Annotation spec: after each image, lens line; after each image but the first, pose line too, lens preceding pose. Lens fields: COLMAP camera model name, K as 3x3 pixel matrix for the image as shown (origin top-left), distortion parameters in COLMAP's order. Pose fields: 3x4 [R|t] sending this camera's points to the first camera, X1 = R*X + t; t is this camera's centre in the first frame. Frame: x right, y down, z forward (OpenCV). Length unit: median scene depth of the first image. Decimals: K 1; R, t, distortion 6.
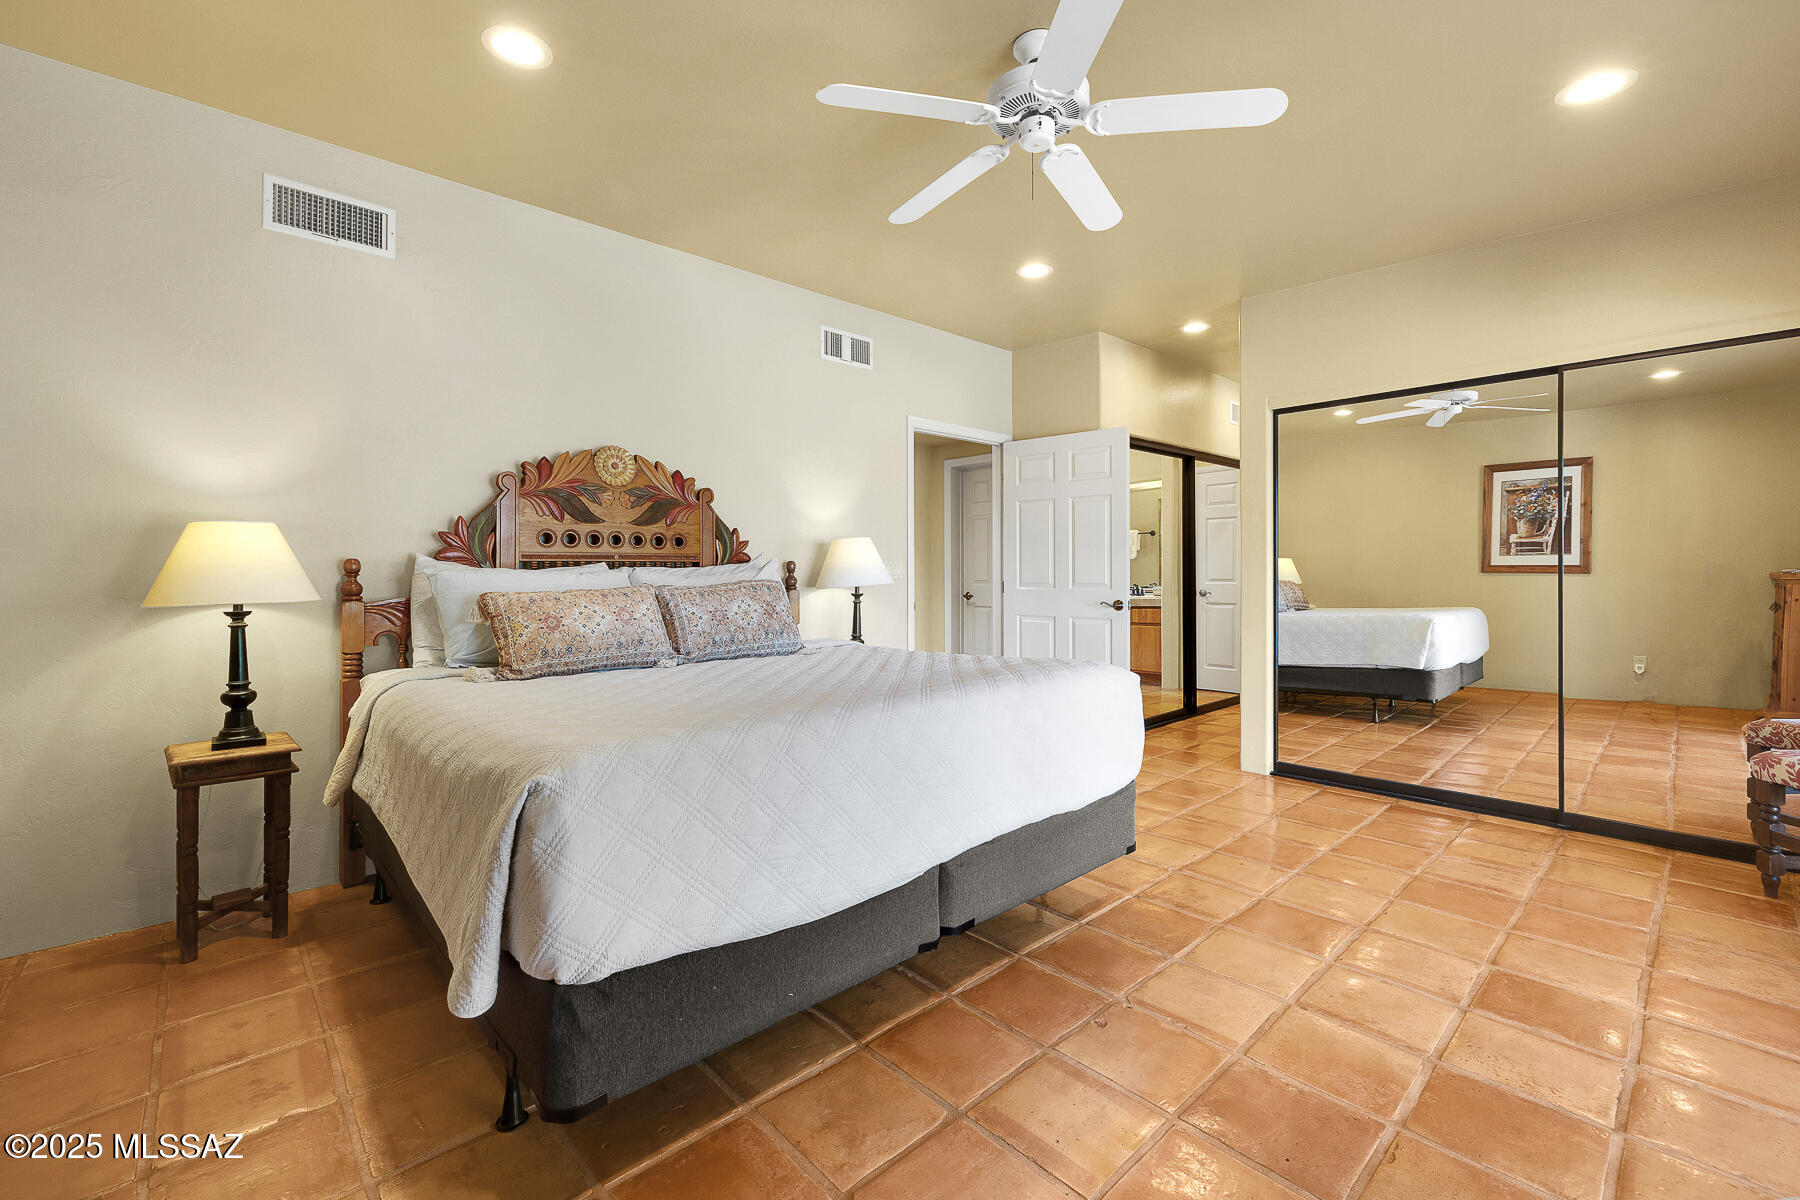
lens RADIAL K [[769.1, 0, 901.6], [0, 769.1, 568.5], [0, 0, 1]] dist [-0.000169, 0.000239]
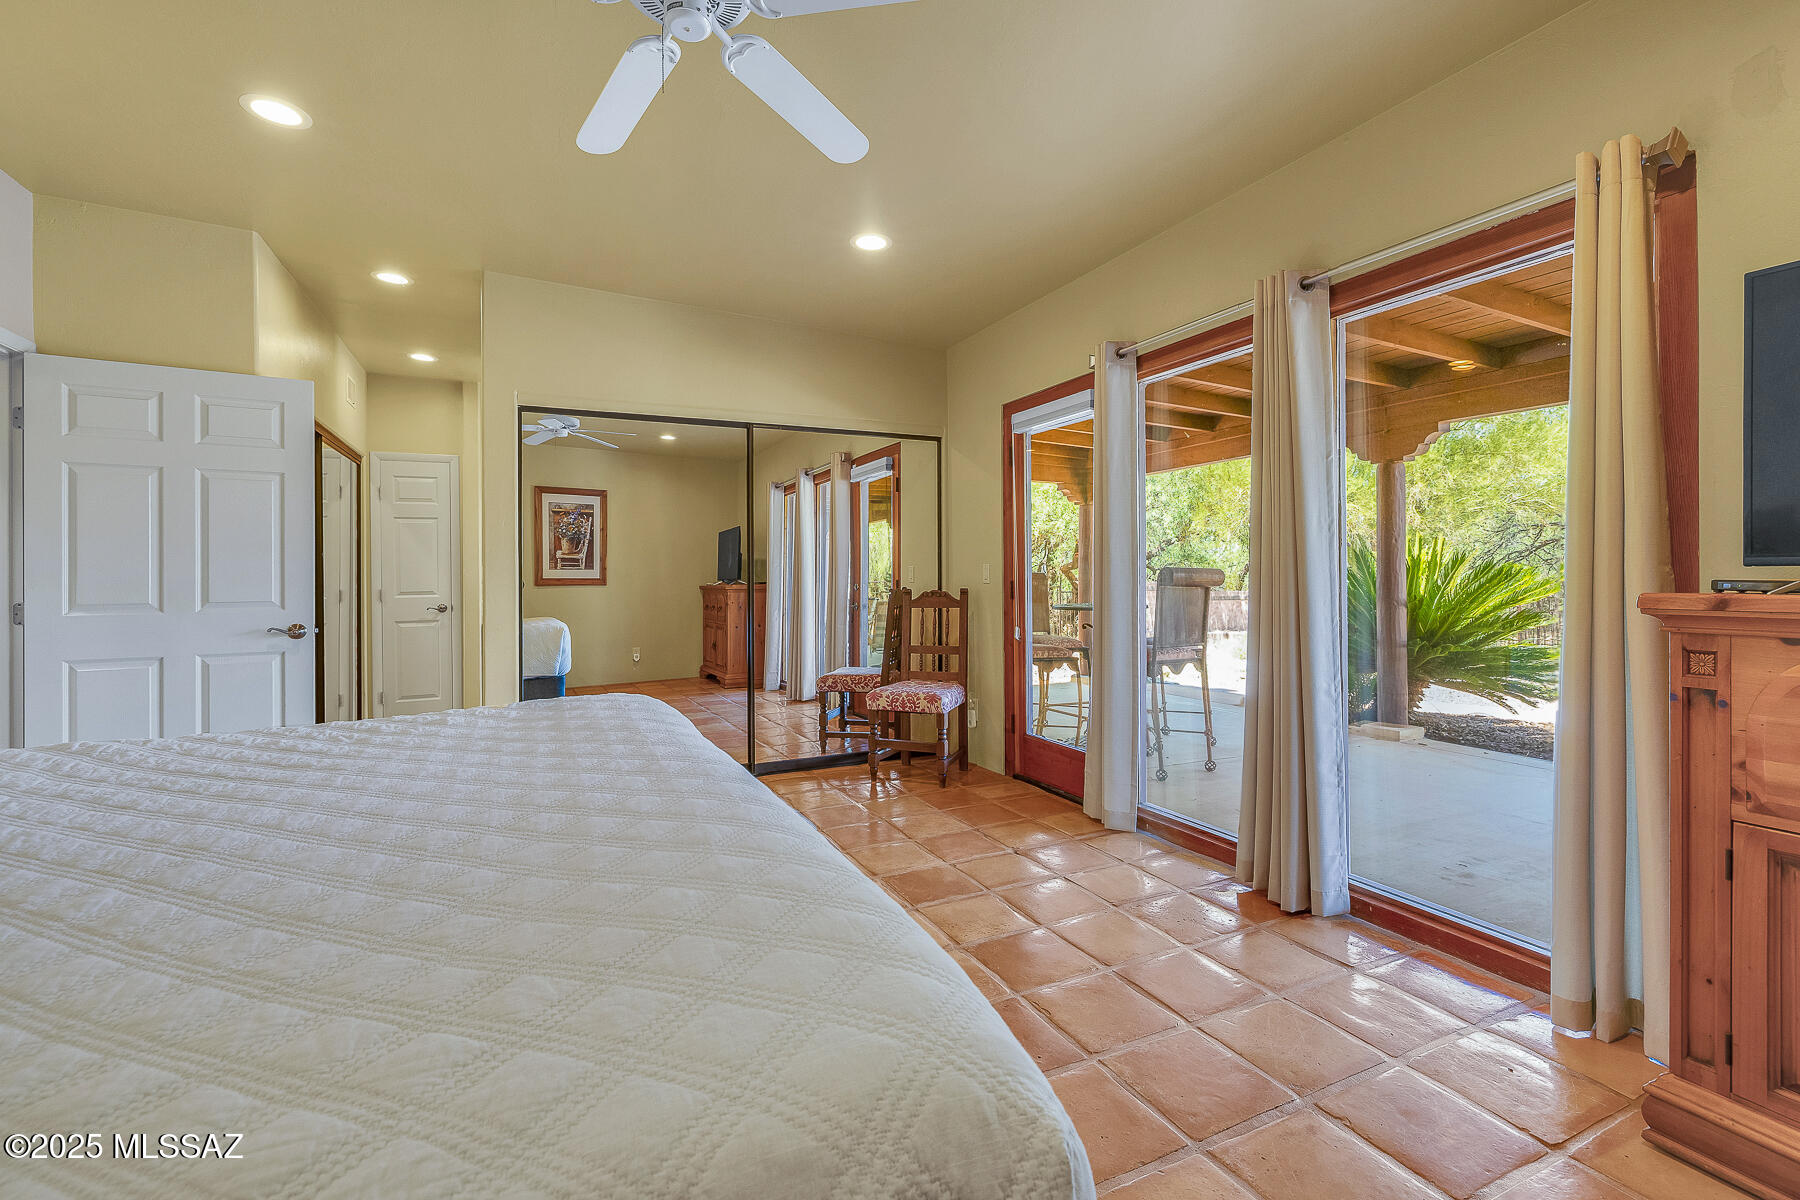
lens RADIAL K [[793.5, 0, 903.0], [0, 793.5, 578.6], [0, 0, 1]] dist [-0.002179, -0.000595]
pose [[0.295046, 0.003927, 0.955475, -0.170787], [0.001243, 0.999989, -0.004494, 0.002323], [-0.955482, 0.002514, 0.295038, 0.176478]]
